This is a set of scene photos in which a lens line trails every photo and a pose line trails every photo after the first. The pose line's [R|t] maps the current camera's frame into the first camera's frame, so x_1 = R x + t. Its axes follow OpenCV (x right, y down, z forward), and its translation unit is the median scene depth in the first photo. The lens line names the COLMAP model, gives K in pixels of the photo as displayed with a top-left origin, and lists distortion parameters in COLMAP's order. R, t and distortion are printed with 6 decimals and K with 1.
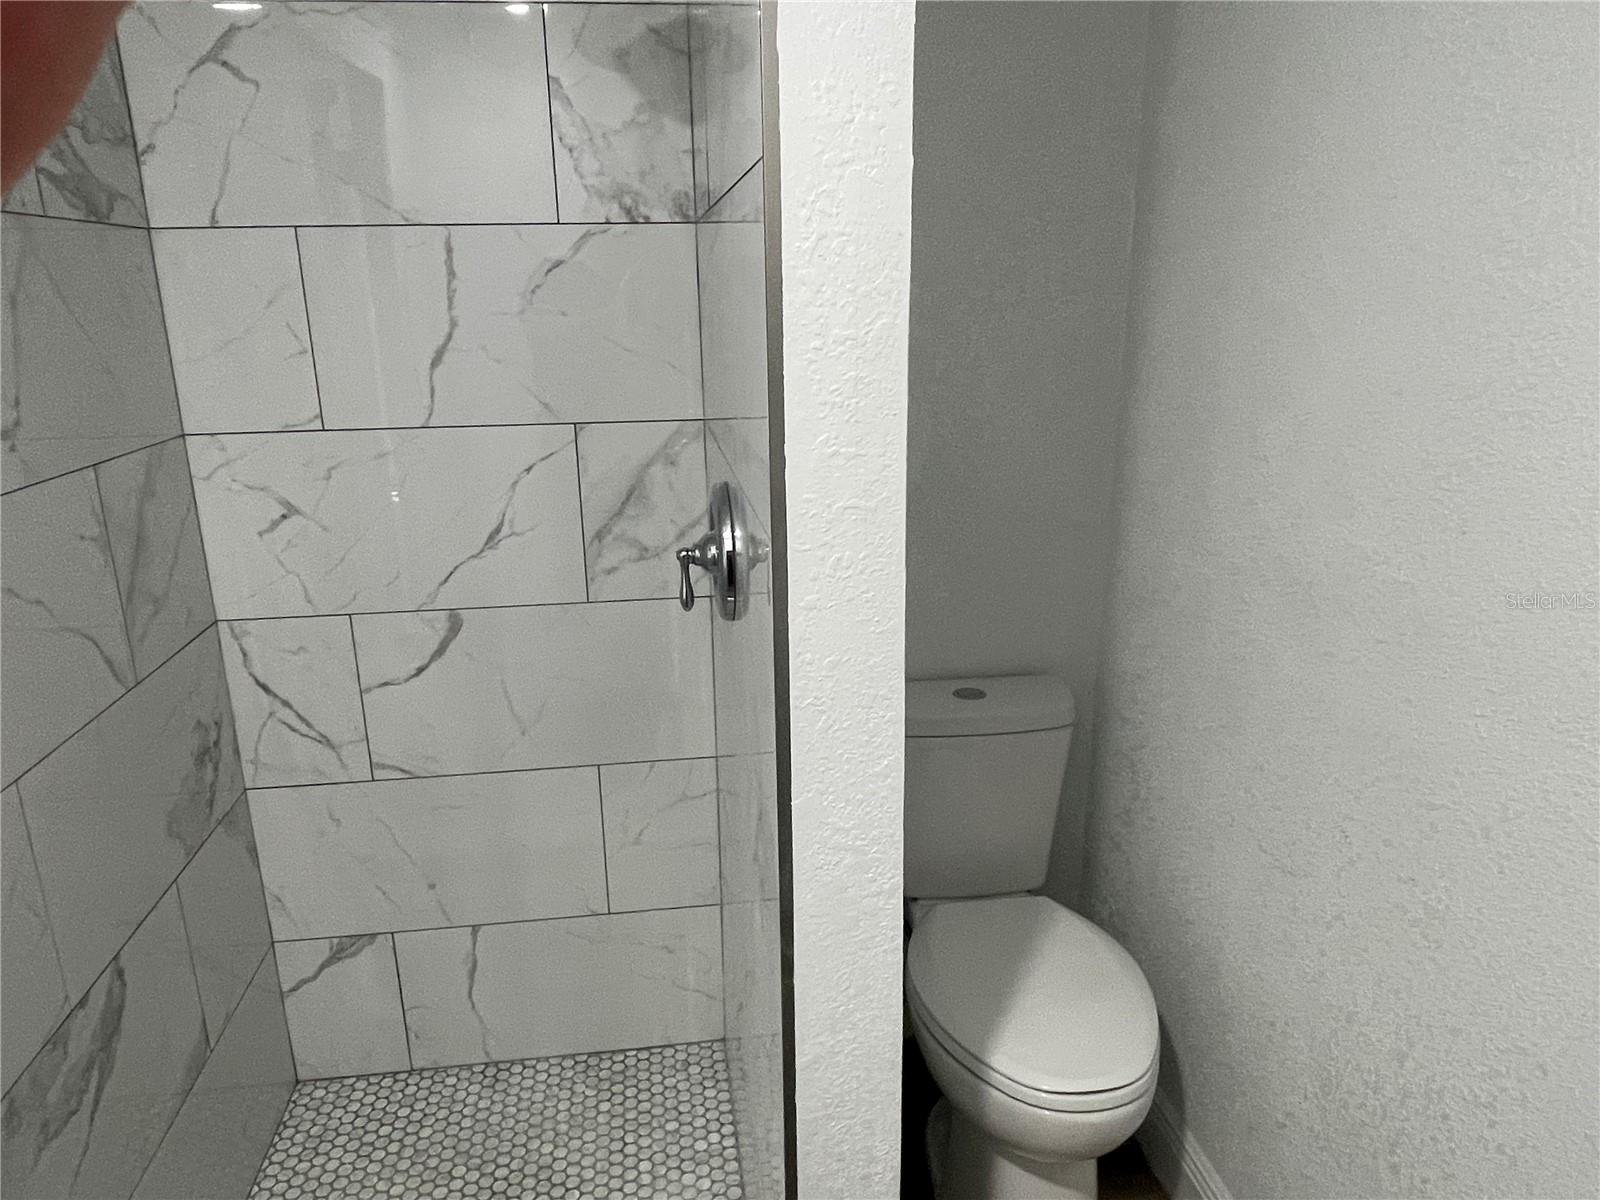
lens RADIAL K [[1068.9, 0, 800.8], [0, 1068.9, 610.9], [0, 0, 1]] dist [0.010282, -0.024040]
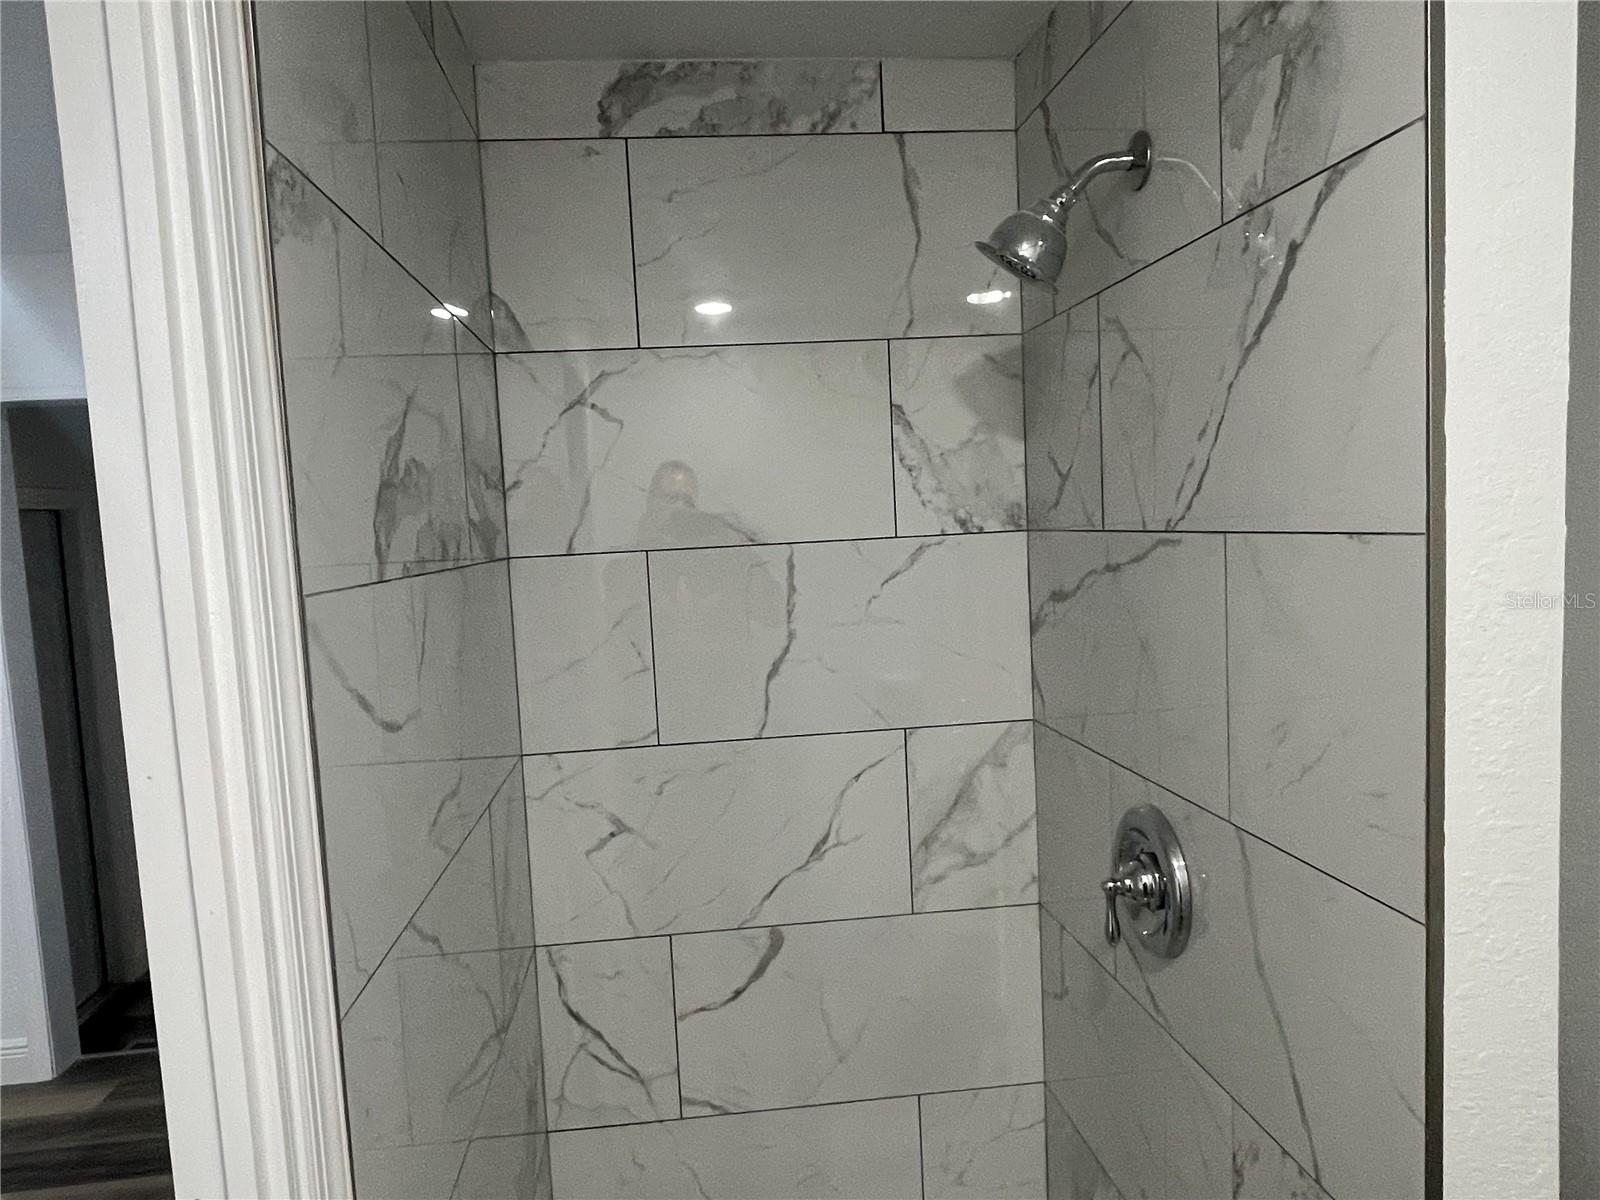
lens RADIAL K [[1068.9, 0, 800.4], [0, 1068.9, 612.8], [0, 0, 1]] dist [0.010282, -0.024040]
pose [[0.998768, -0.033917, -0.036237, -0.274564], [0.025586, 0.977436, -0.209676, -0.078087], [0.042531, 0.208490, 0.977099, 0.015785]]
